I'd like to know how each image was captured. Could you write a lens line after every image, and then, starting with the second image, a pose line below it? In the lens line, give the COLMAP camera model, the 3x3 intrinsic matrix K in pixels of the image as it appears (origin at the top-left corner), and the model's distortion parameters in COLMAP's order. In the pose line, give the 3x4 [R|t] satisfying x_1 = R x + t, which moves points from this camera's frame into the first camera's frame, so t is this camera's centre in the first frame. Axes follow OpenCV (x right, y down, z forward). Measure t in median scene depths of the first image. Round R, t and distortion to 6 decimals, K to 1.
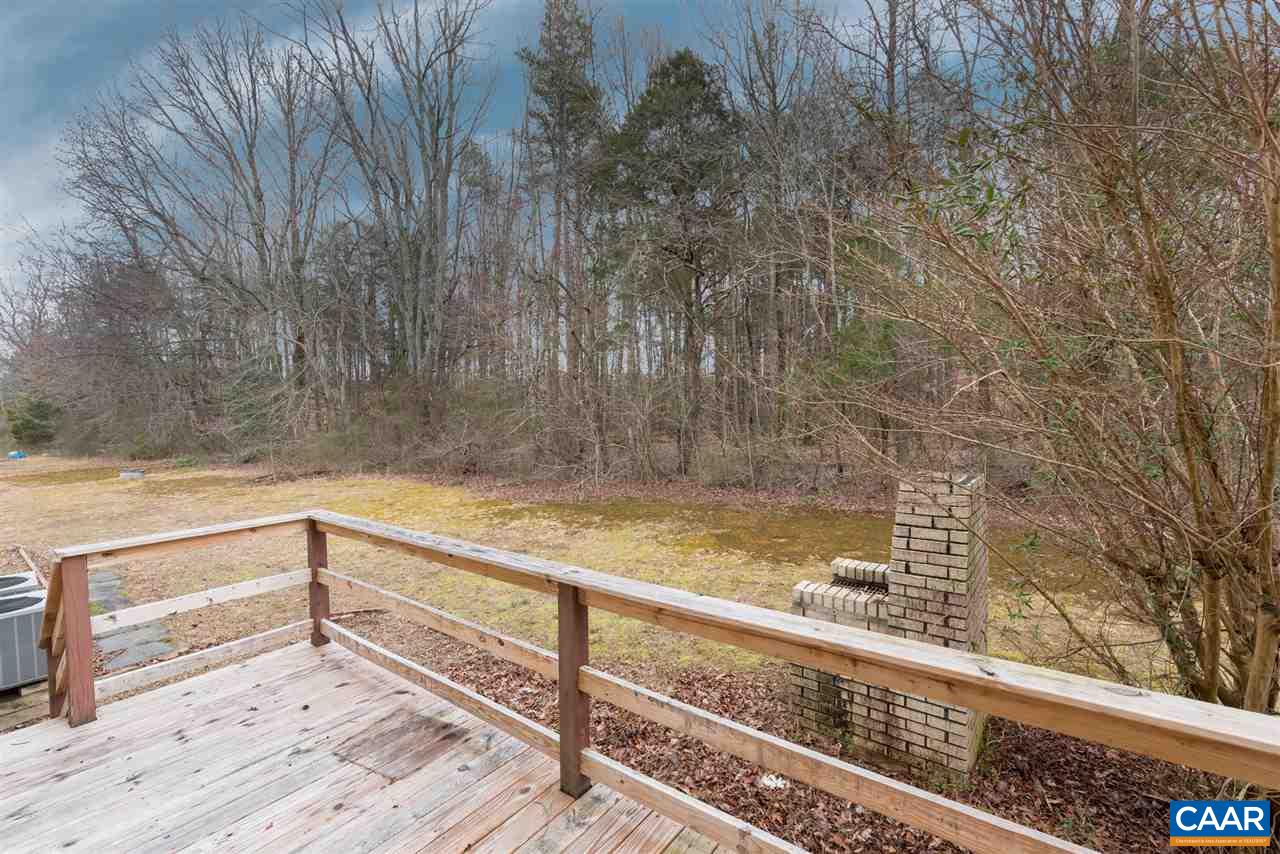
lens RADIAL K [[548.7, 0, 640.0], [0, 548.7, 427.0], [0, 0, 1]] dist [0.000055, -0.000049]
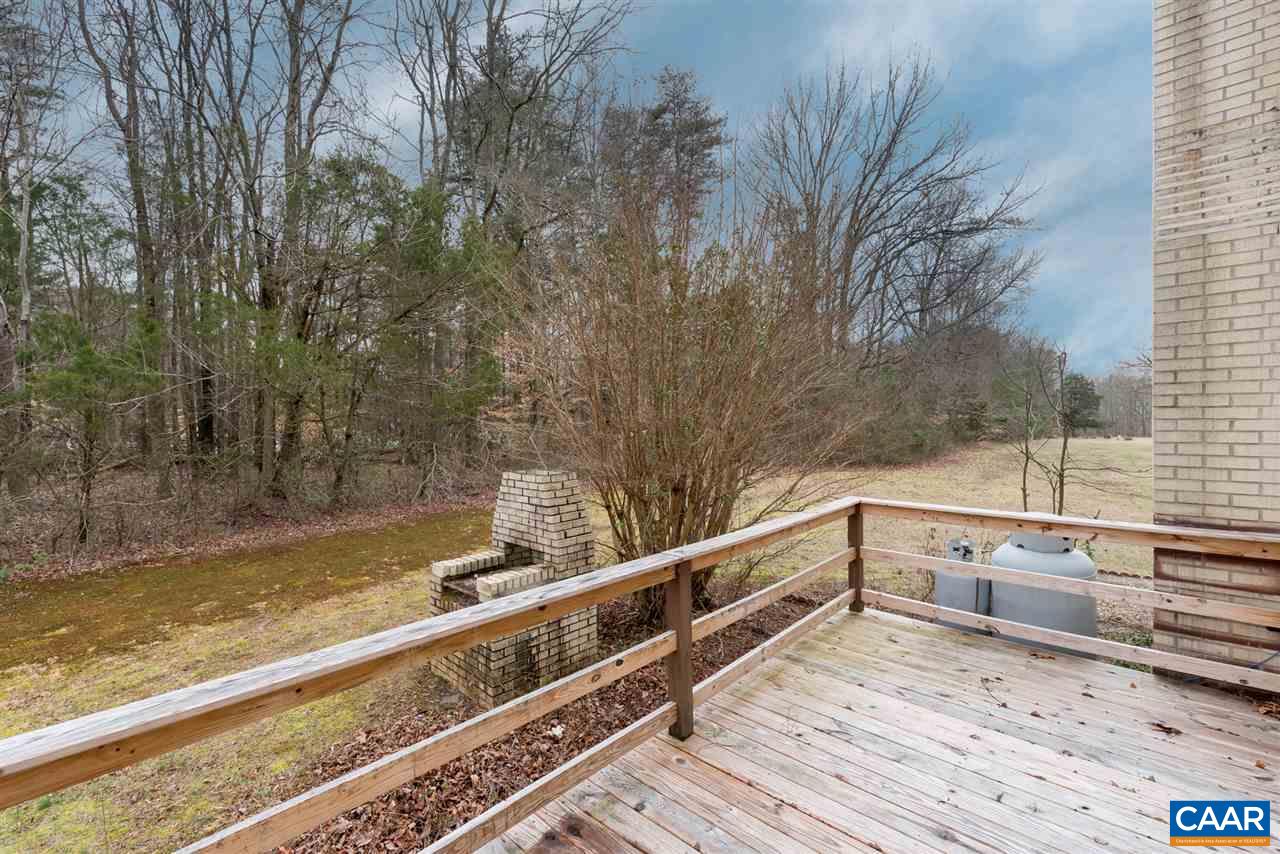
lens RADIAL K [[548.7, 0, 640.0], [0, 548.7, 427.0], [0, 0, 1]] dist [0.000055, -0.000049]
pose [[0.104263, -0.002160, 0.994547, -0.916952], [0.047553, 0.998865, -0.002816, -0.009618], [-0.993412, 0.047587, 0.104247, 0.647486]]
